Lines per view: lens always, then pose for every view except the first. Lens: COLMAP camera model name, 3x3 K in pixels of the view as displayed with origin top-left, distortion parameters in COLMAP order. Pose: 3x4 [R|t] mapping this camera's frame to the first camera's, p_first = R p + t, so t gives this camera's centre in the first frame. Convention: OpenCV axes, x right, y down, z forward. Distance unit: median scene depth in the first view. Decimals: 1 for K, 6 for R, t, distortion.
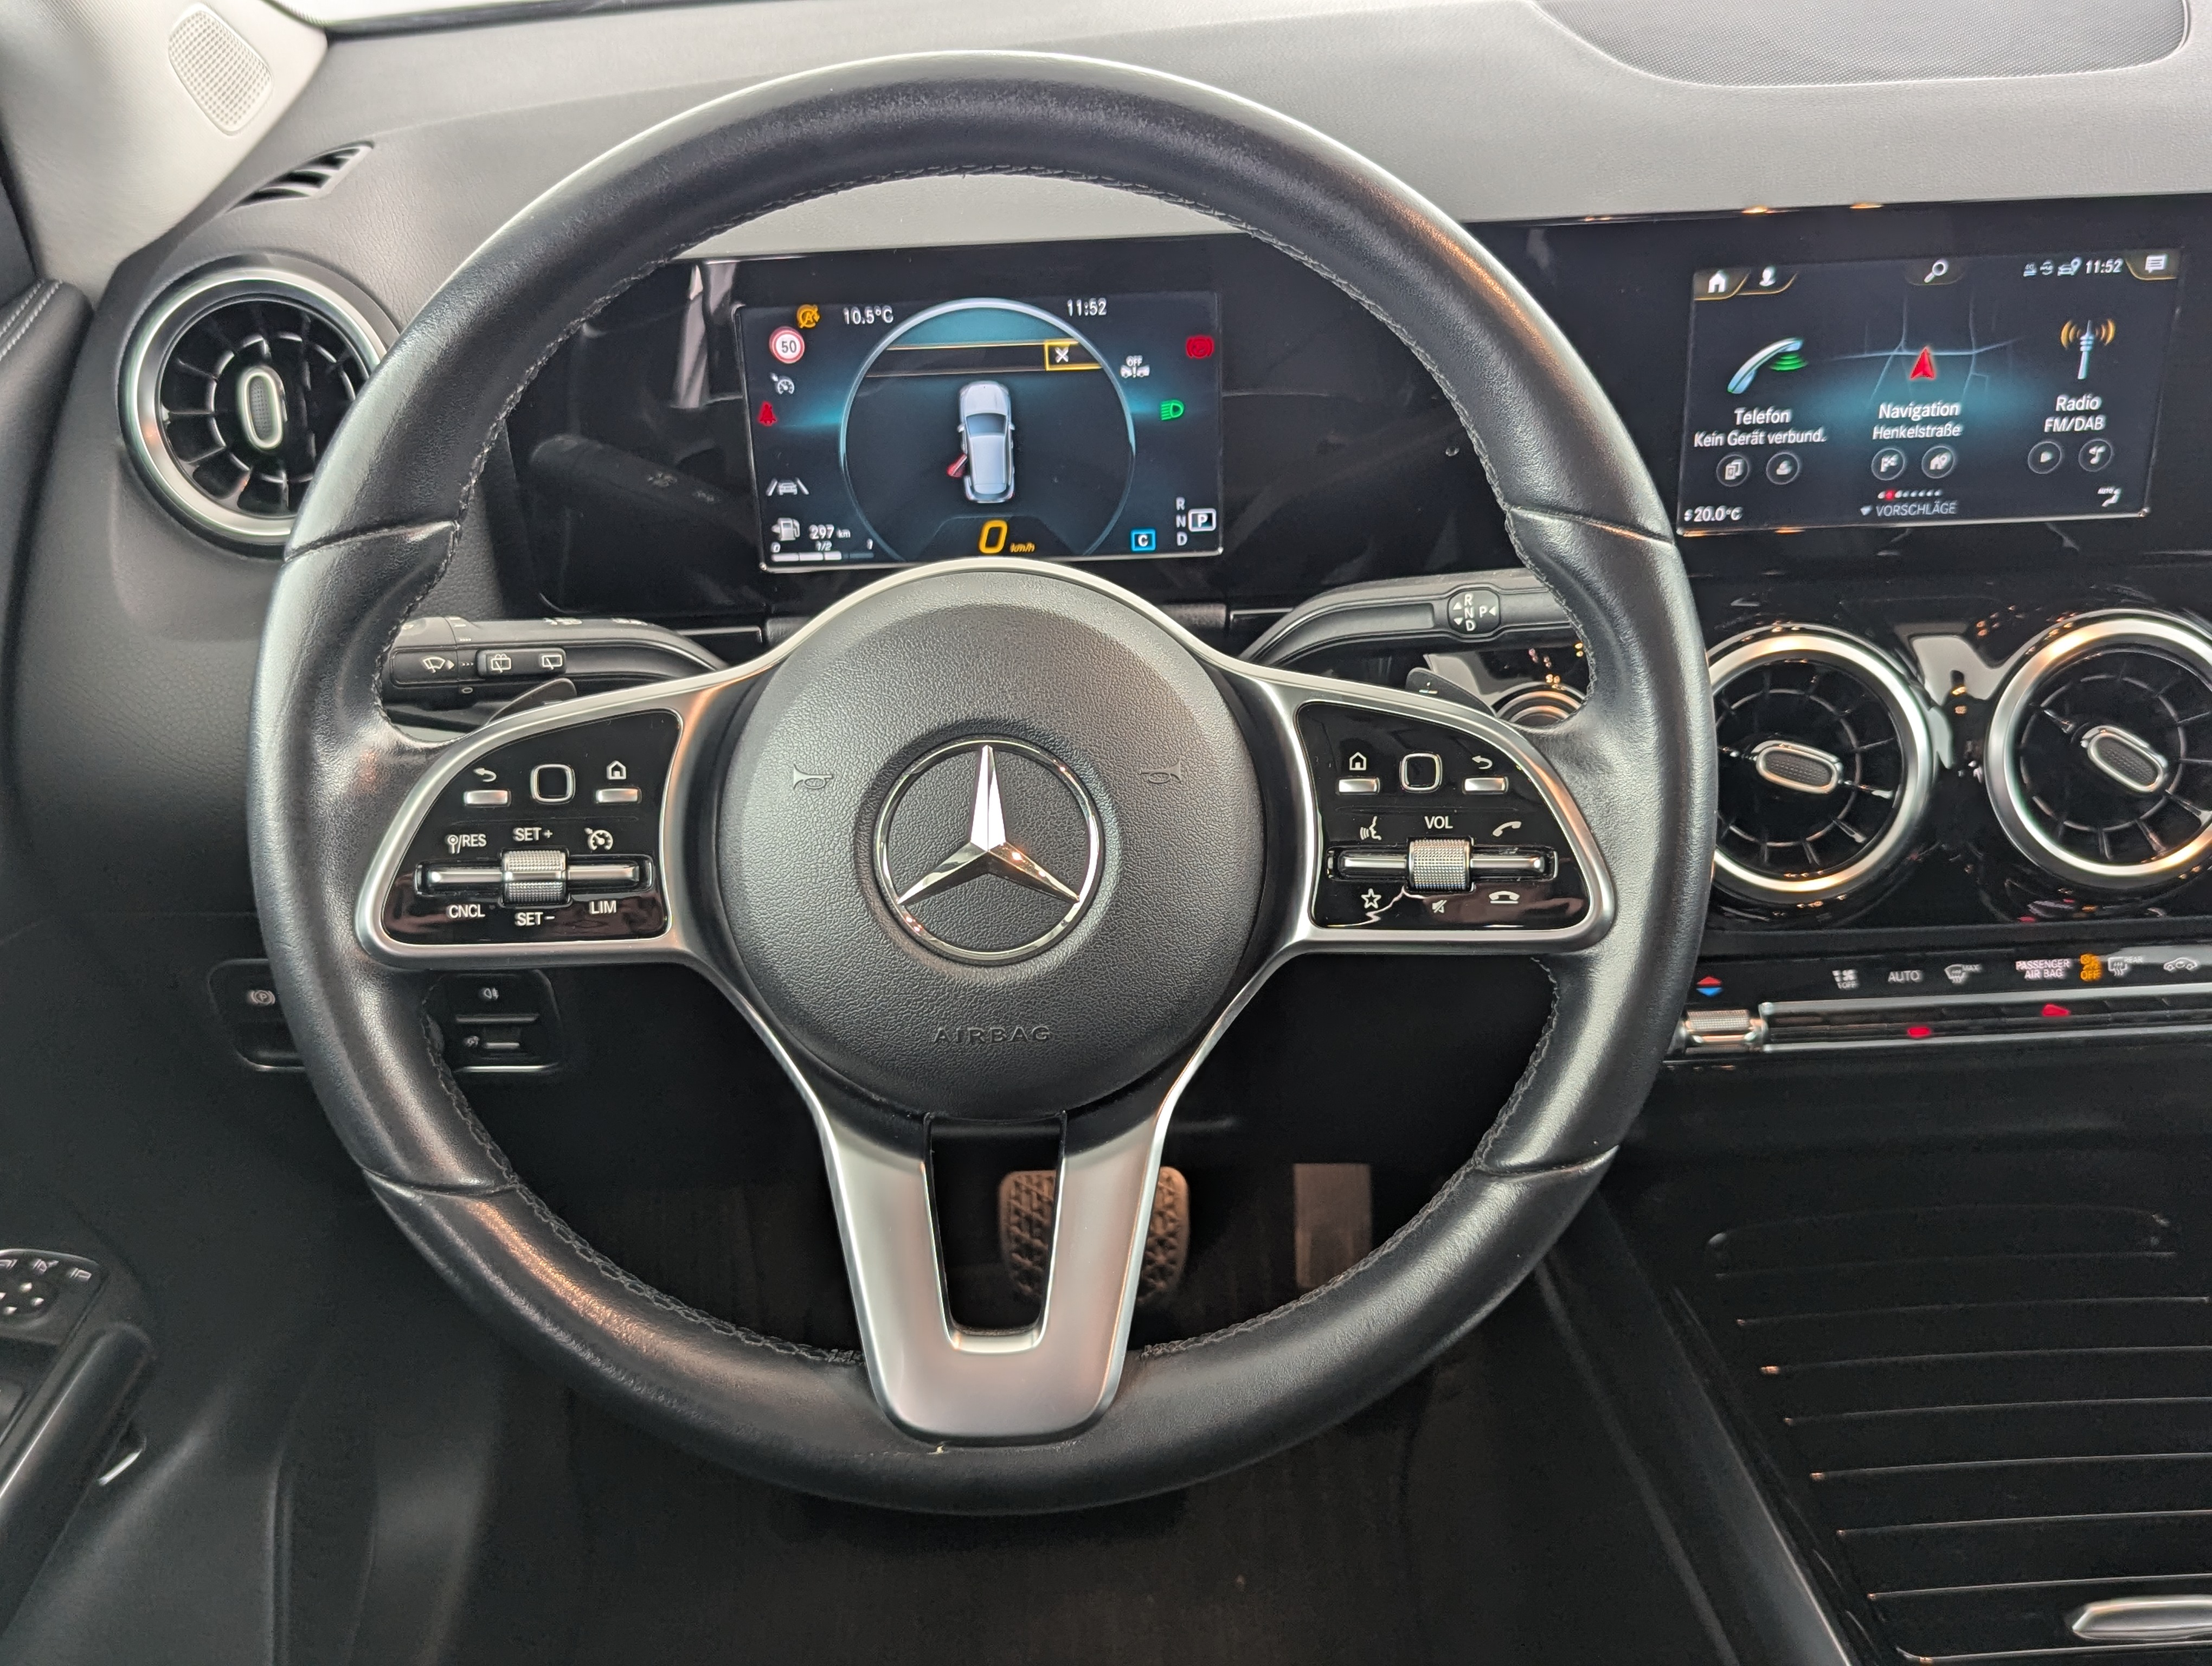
lens RADIAL K [[2291.9, 0, 1106.7], [0, 2291.9, 836.8], [0, 0, 1]] dist [0.041868, 0.000000]
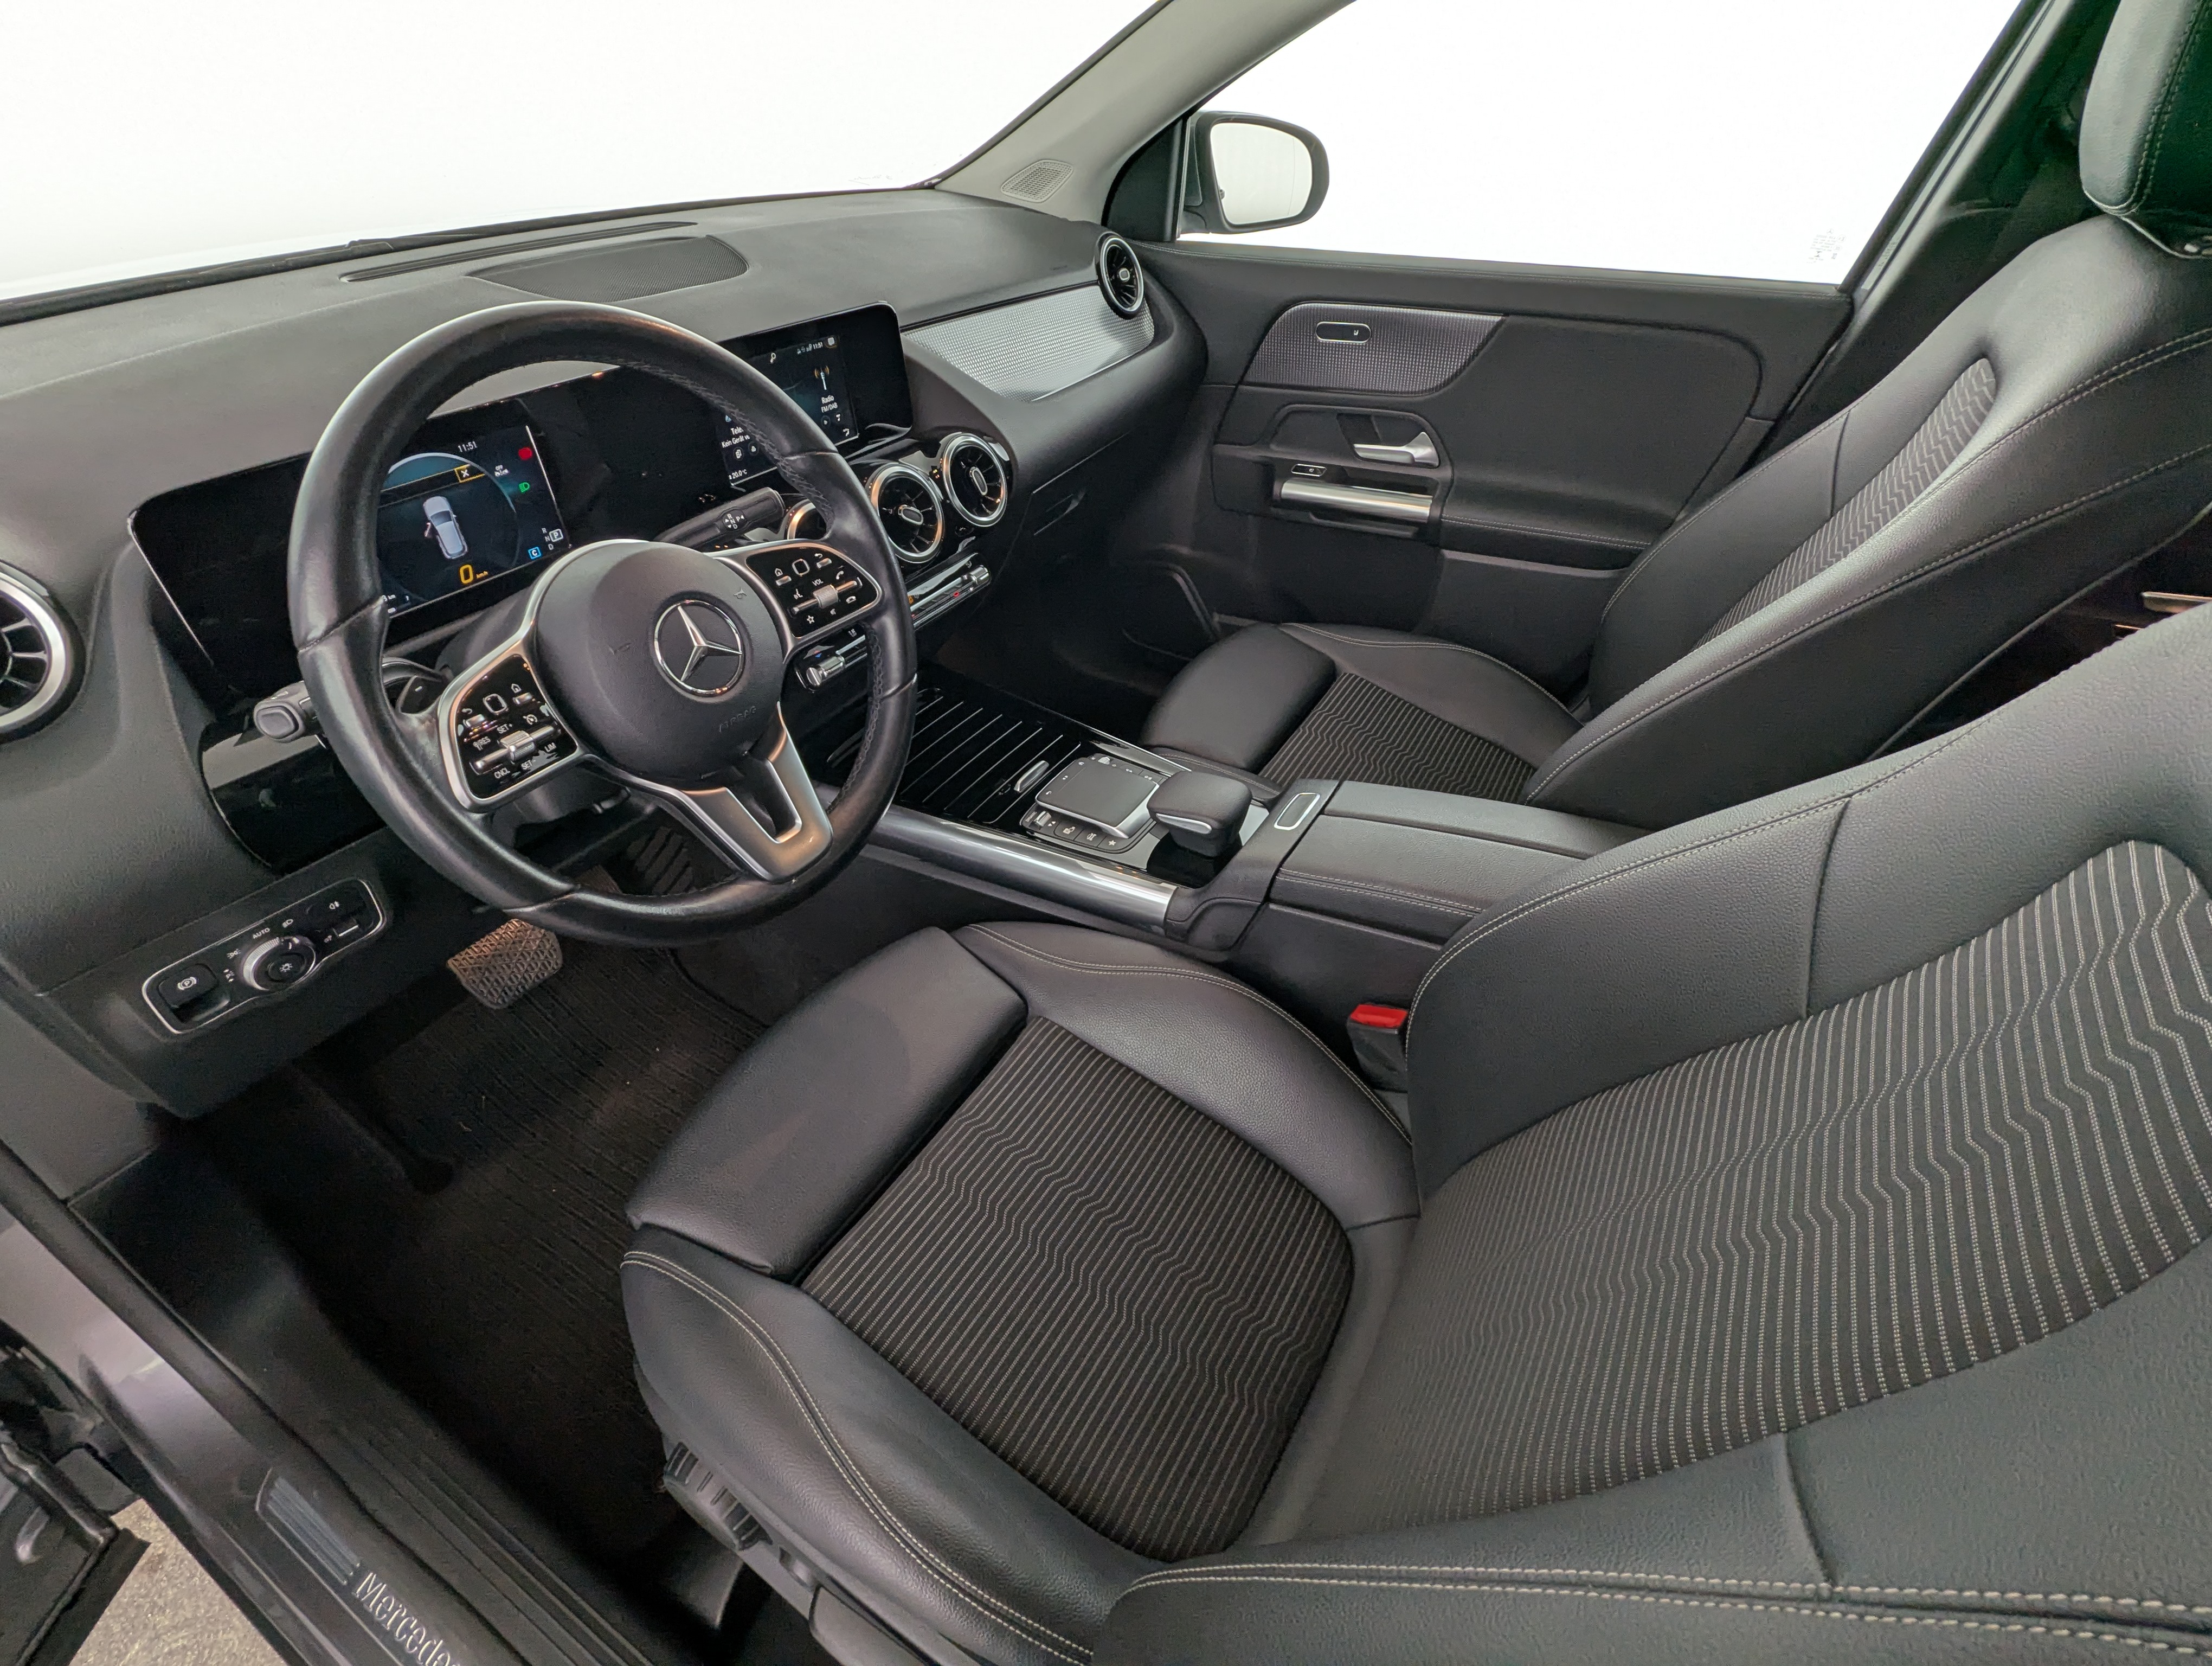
lens RADIAL K [[1056.4, 0, 1106.7], [0, 1056.4, 841.4], [0, 0, 1]] dist [0.002153, -0.000072]
pose [[0.536982, -0.490500, 0.686339, -0.524424], [0.387455, 0.866101, 0.315829, -0.002820], [-0.749352, 0.096331, 0.655127, -0.010780]]
